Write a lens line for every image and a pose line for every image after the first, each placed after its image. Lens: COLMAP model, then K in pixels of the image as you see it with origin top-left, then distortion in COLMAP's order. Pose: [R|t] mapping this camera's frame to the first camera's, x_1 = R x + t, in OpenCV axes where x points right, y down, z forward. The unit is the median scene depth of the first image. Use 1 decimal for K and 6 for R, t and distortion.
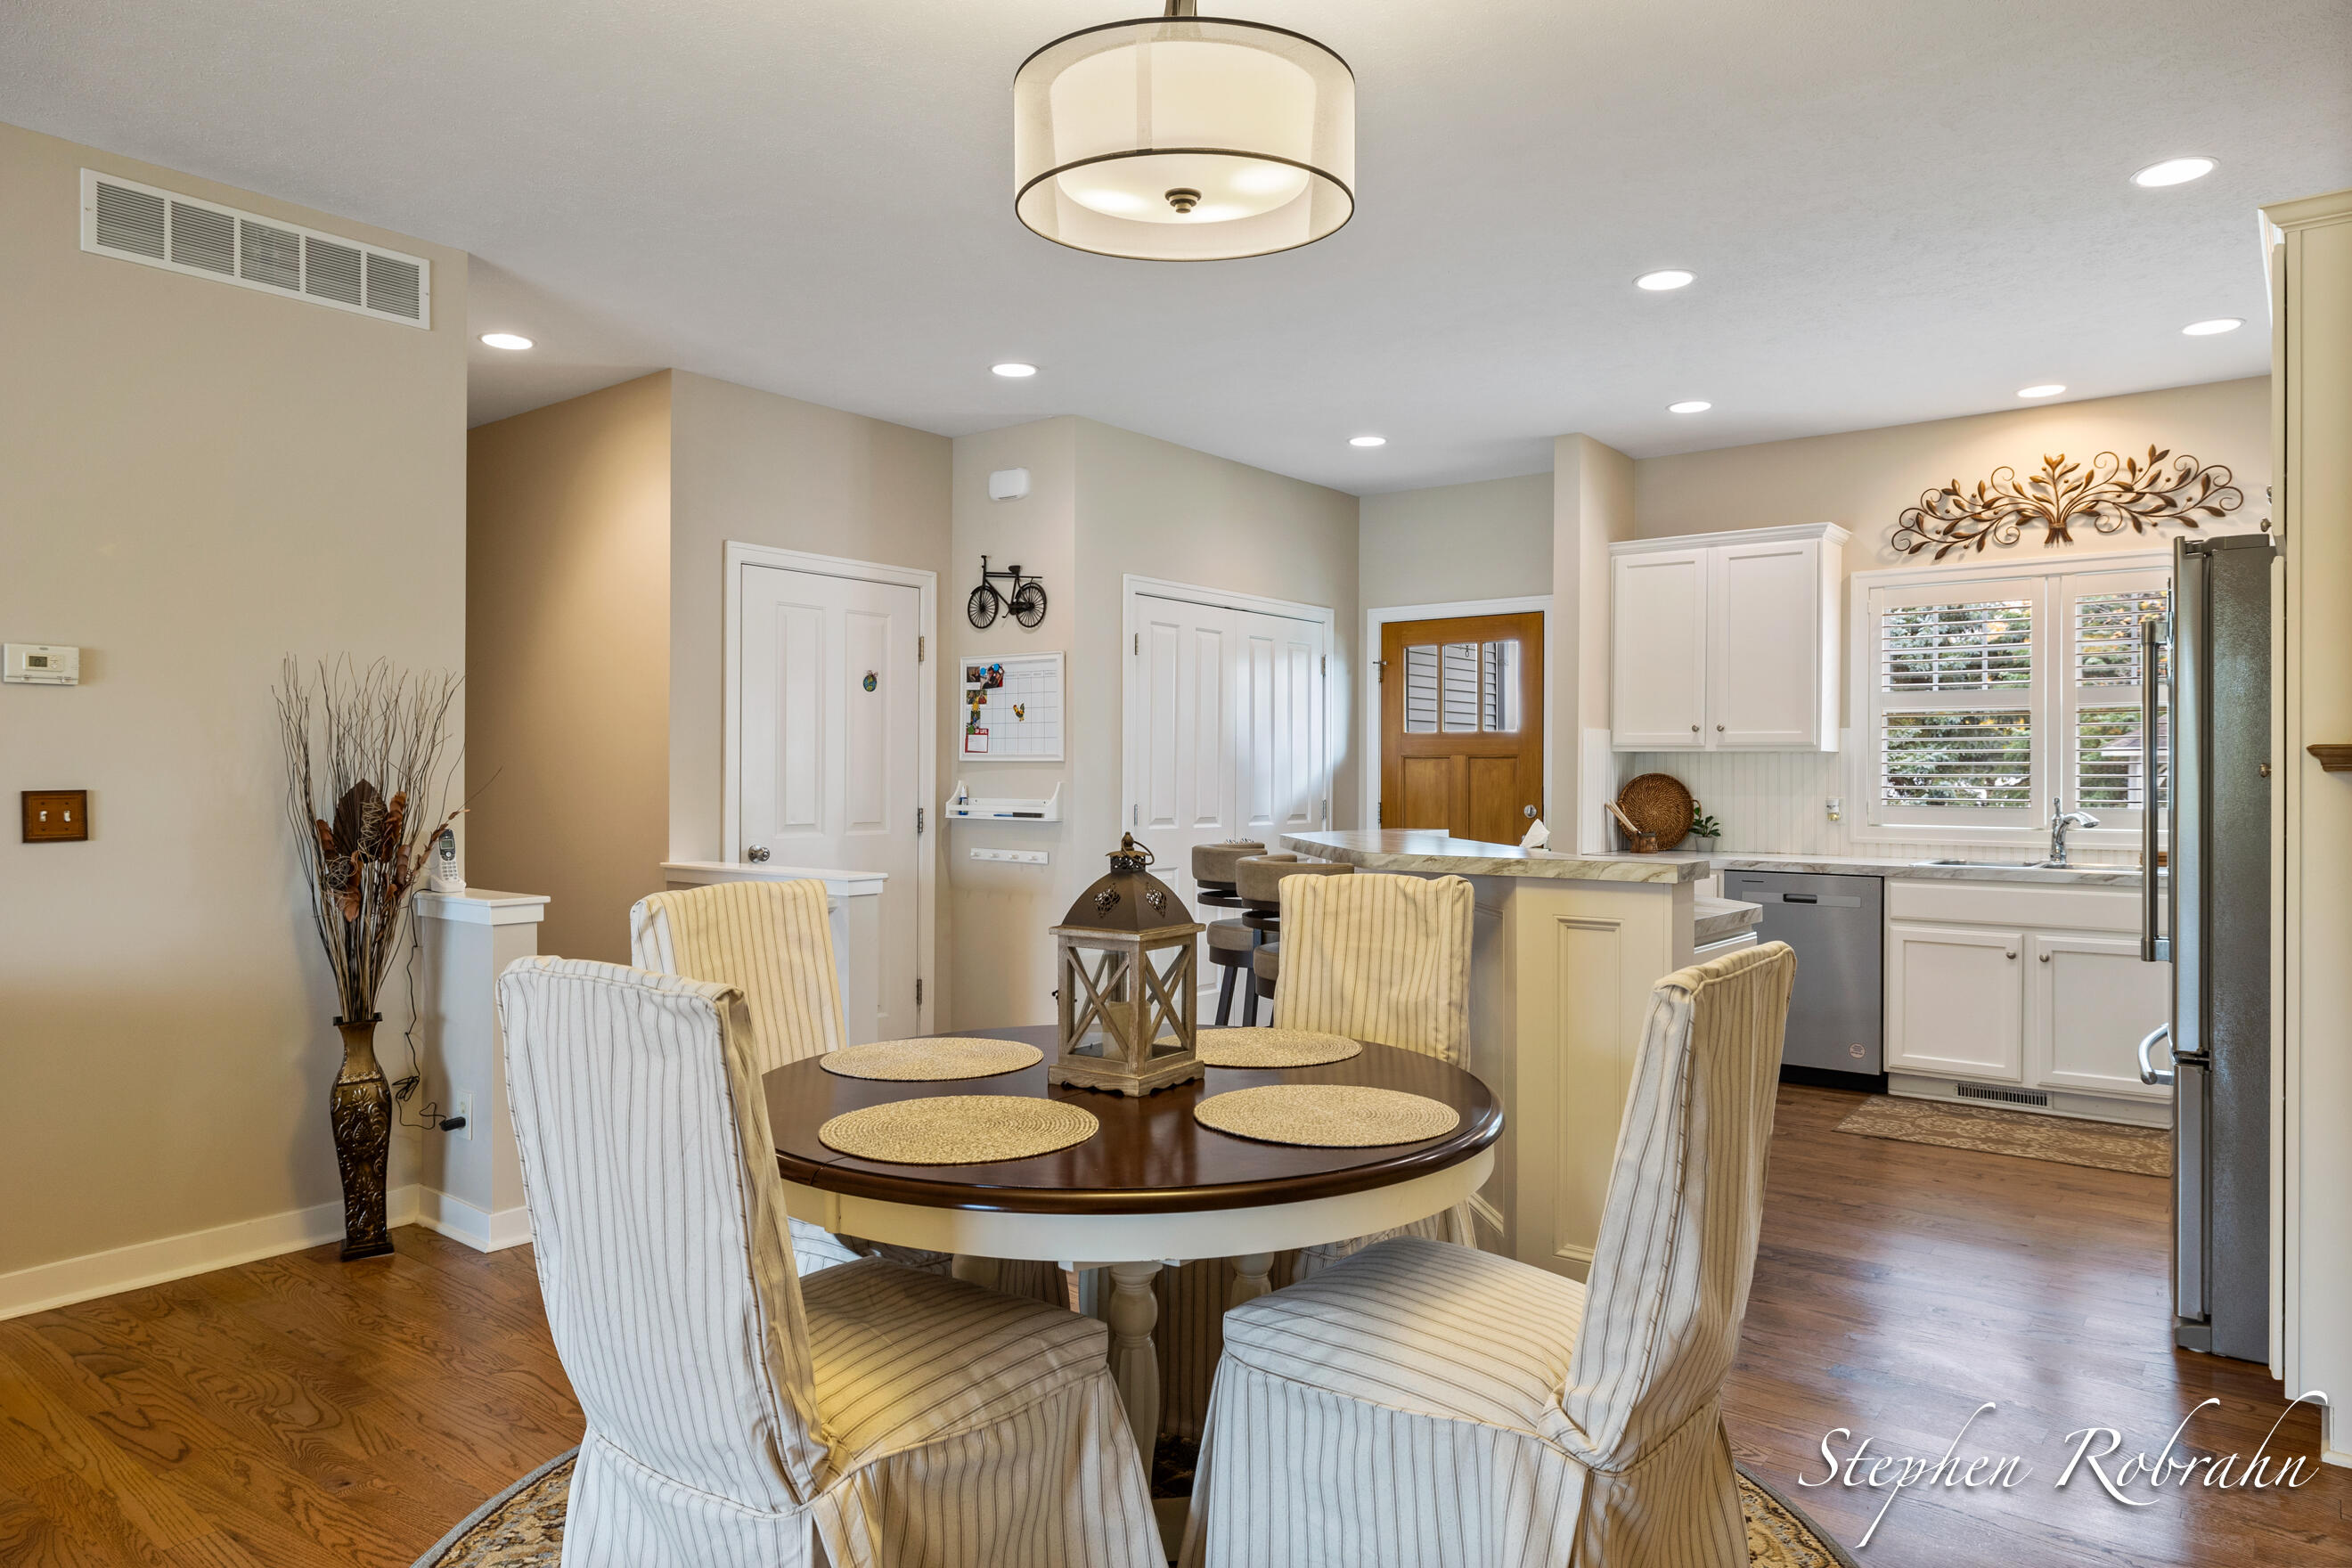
lens RADIAL K [[1460.5, 0, 1175.5], [0, 1460.5, 776.3], [0, 0, 1]] dist [-0.003836, -0.001569]
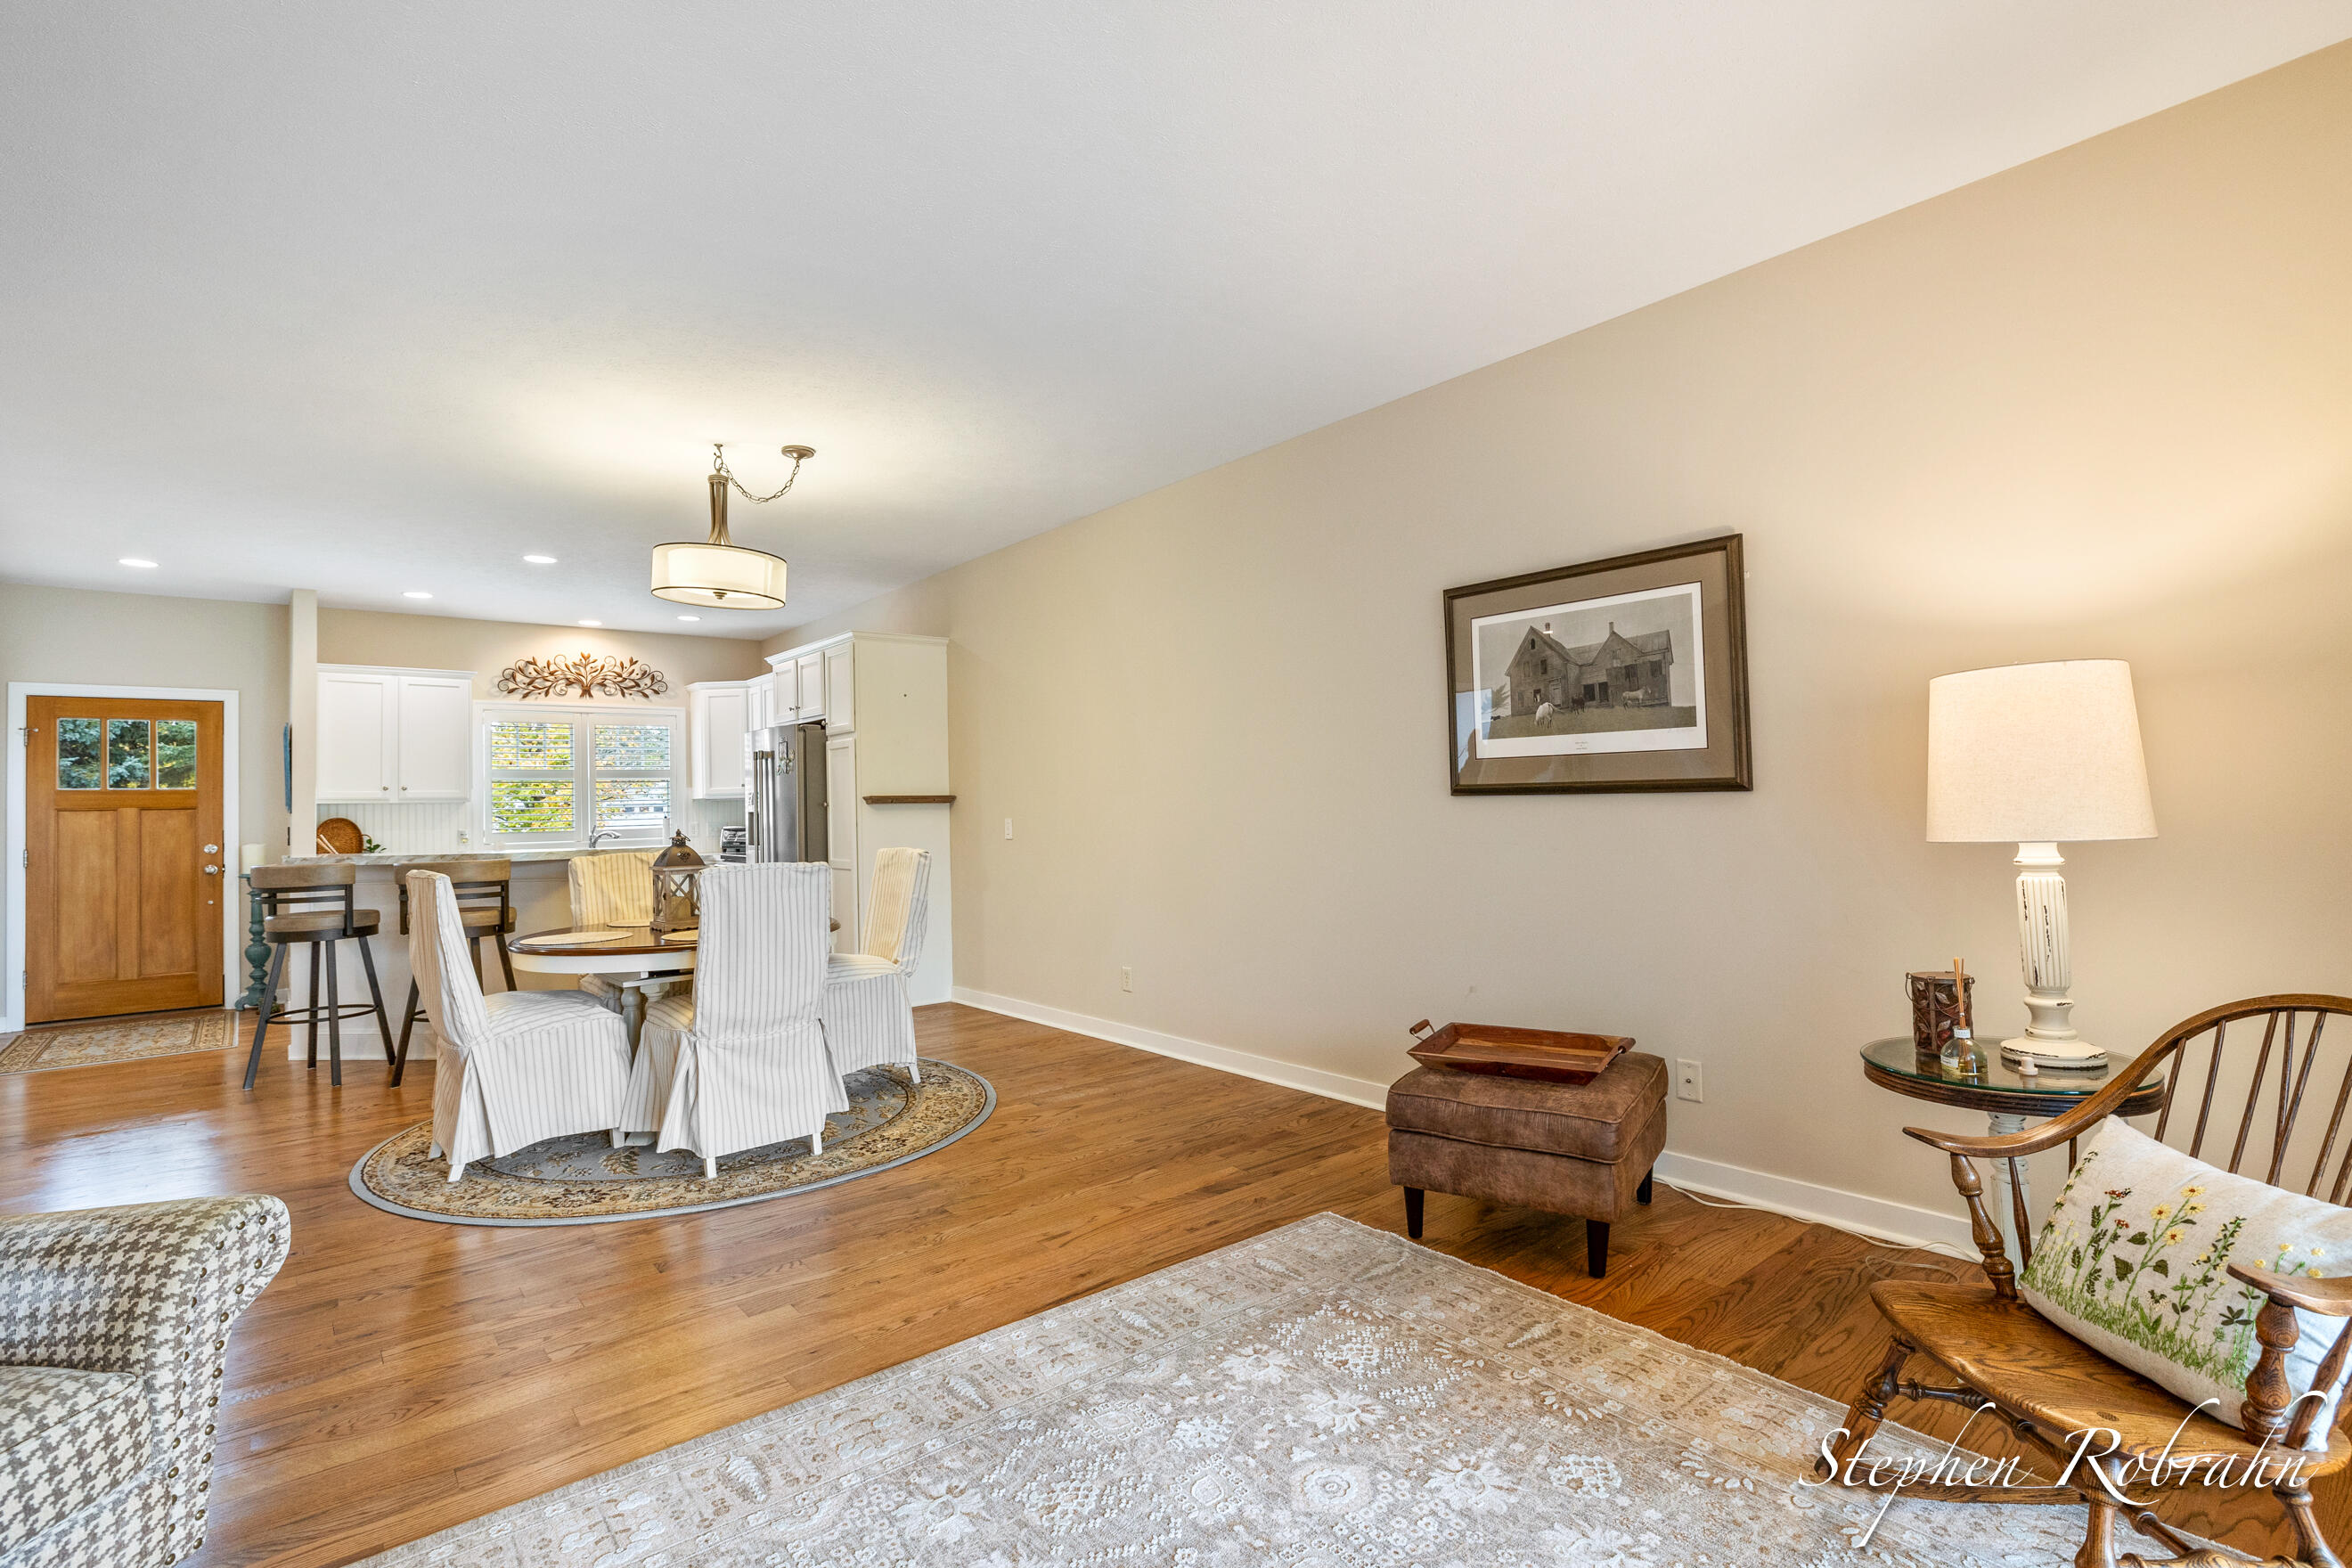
lens RADIAL K [[1087.1, 0, 1170.1], [0, 1087.1, 779.8], [0, 0, 1]] dist [-0.001625, 0.000503]
pose [[0.212890, 0.016634, 0.976935, -0.647660], [0.025543, 0.999419, -0.022583, 0.006643], [-0.976742, 0.029762, 0.212341, -0.088510]]
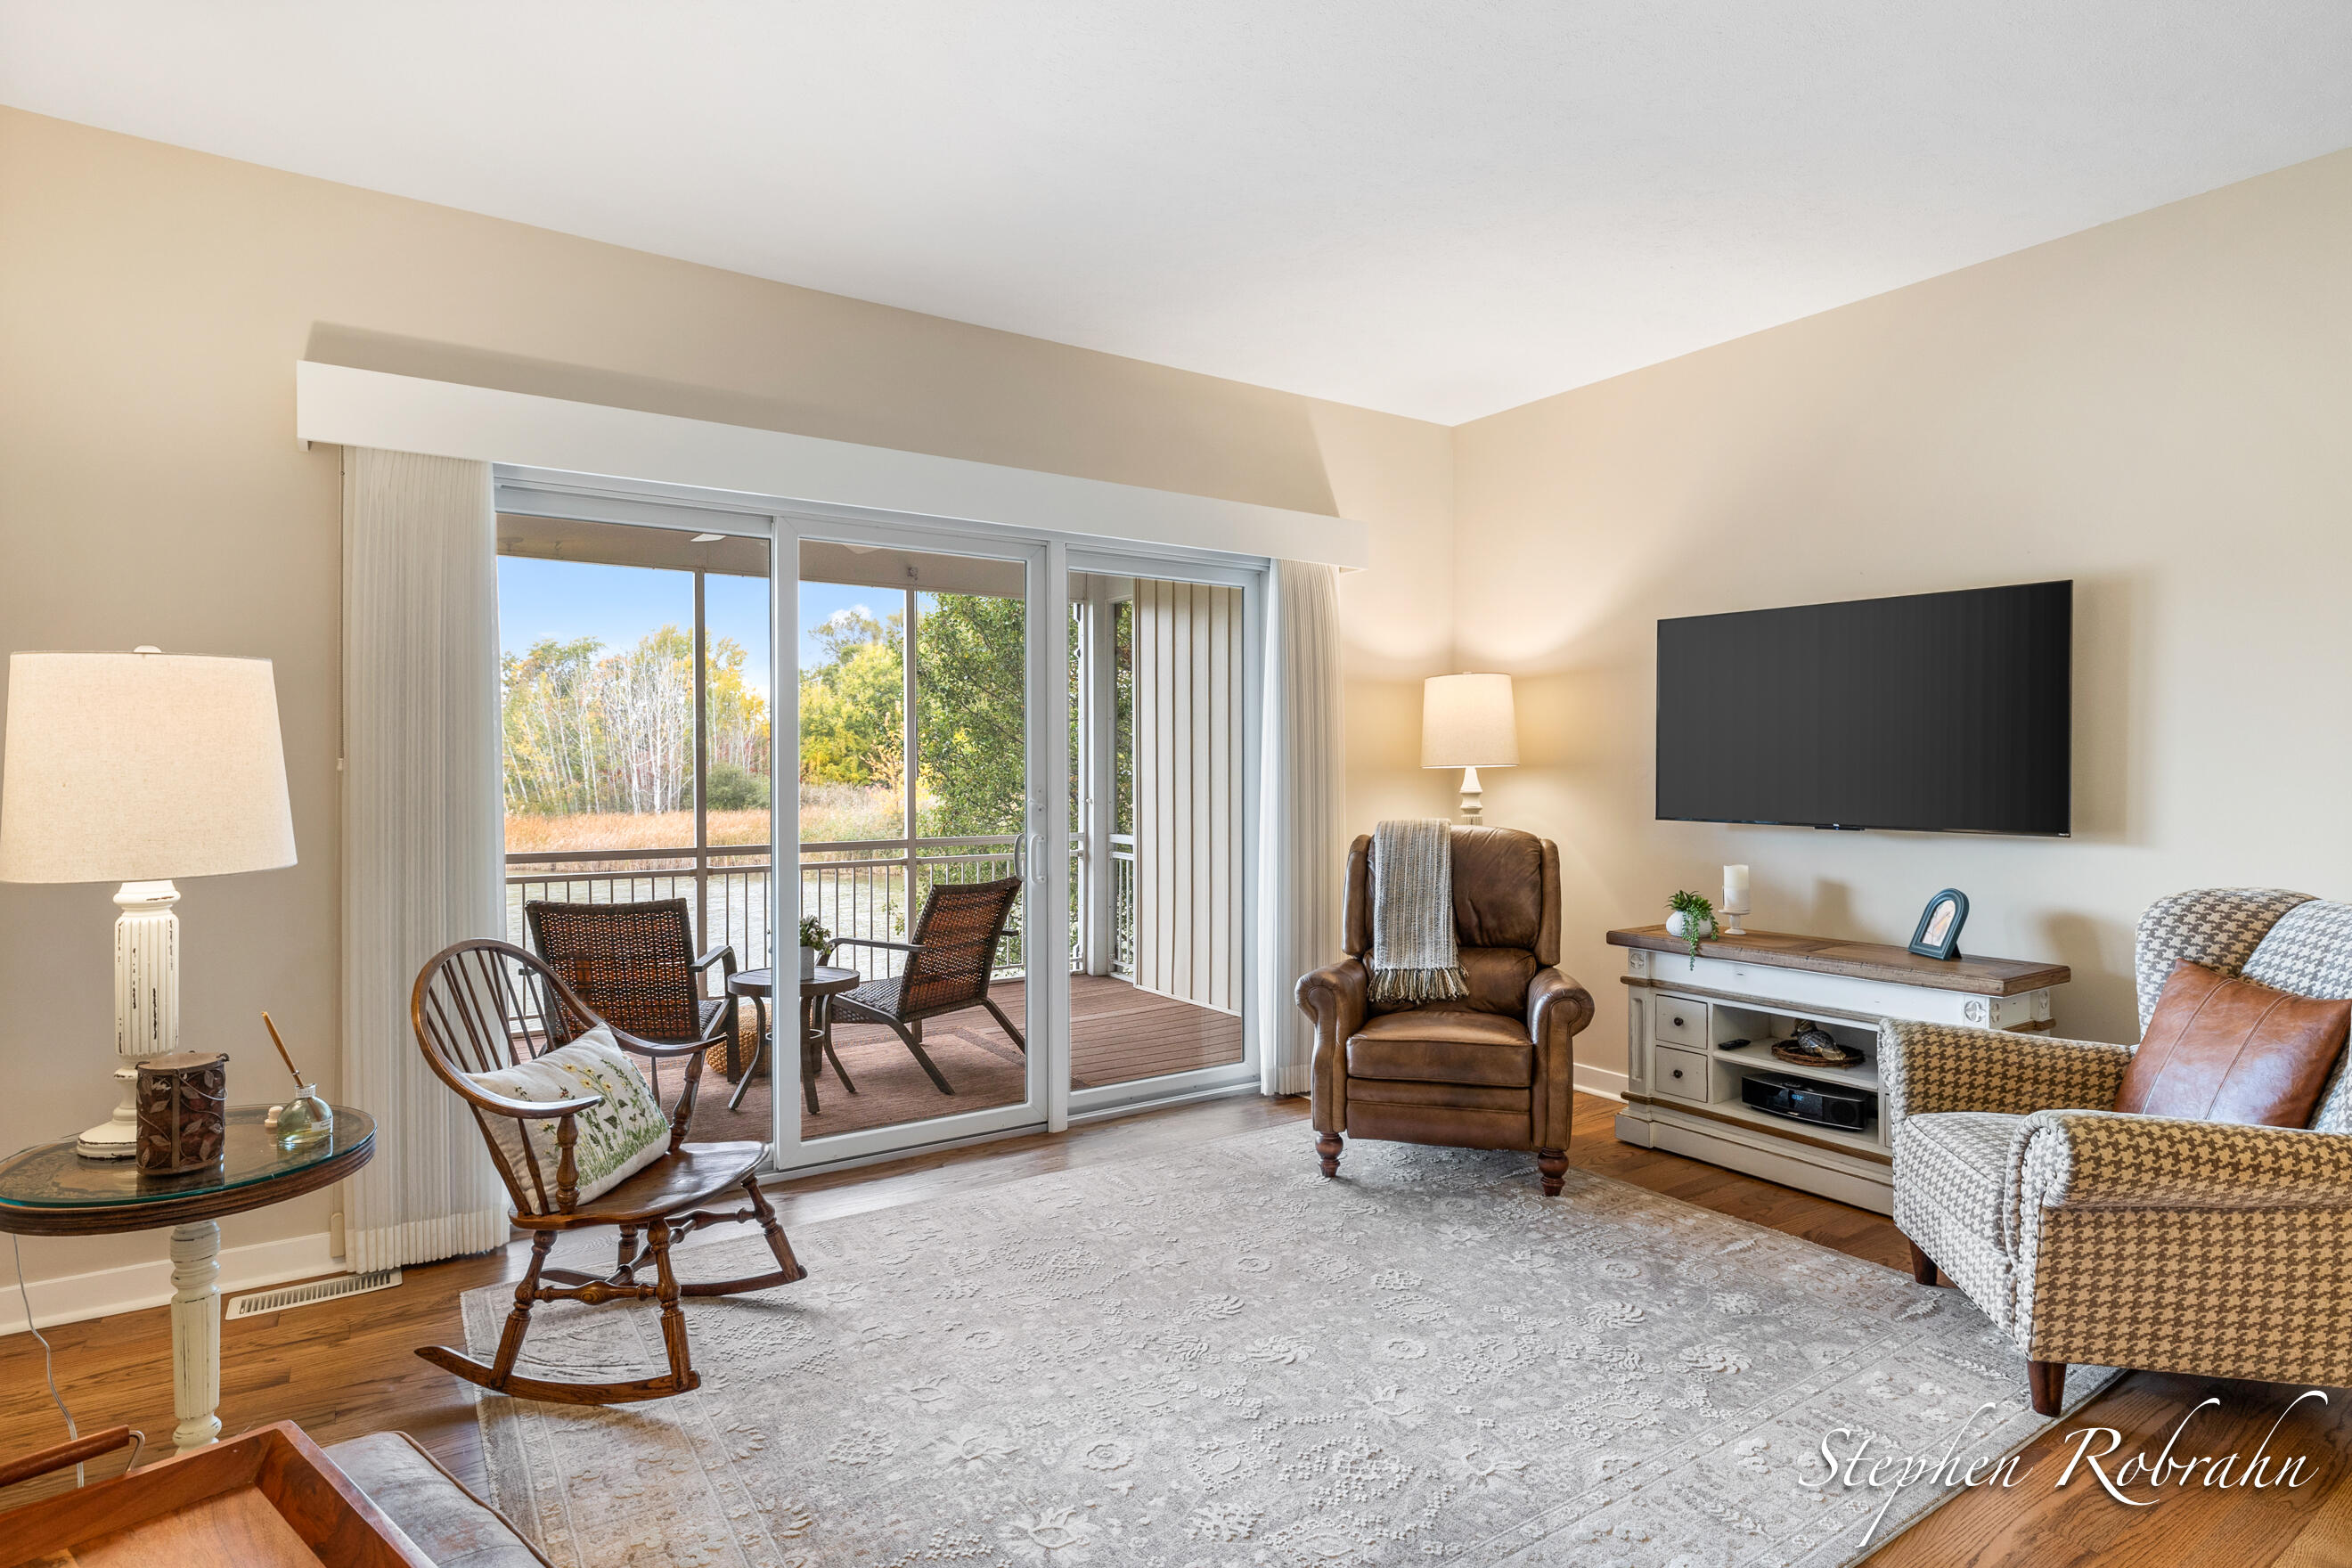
lens RADIAL K [[1210.1, 0, 1175.2], [0, 1210.1, 772.6], [0, 0, 1]] dist [-0.003206, -0.000528]
pose [[-0.301071, 0.002664, -0.953598, 0.007914], [0.001361, 0.999996, 0.002363, -0.000971], [0.953601, -0.000587, -0.301074, 0.067469]]
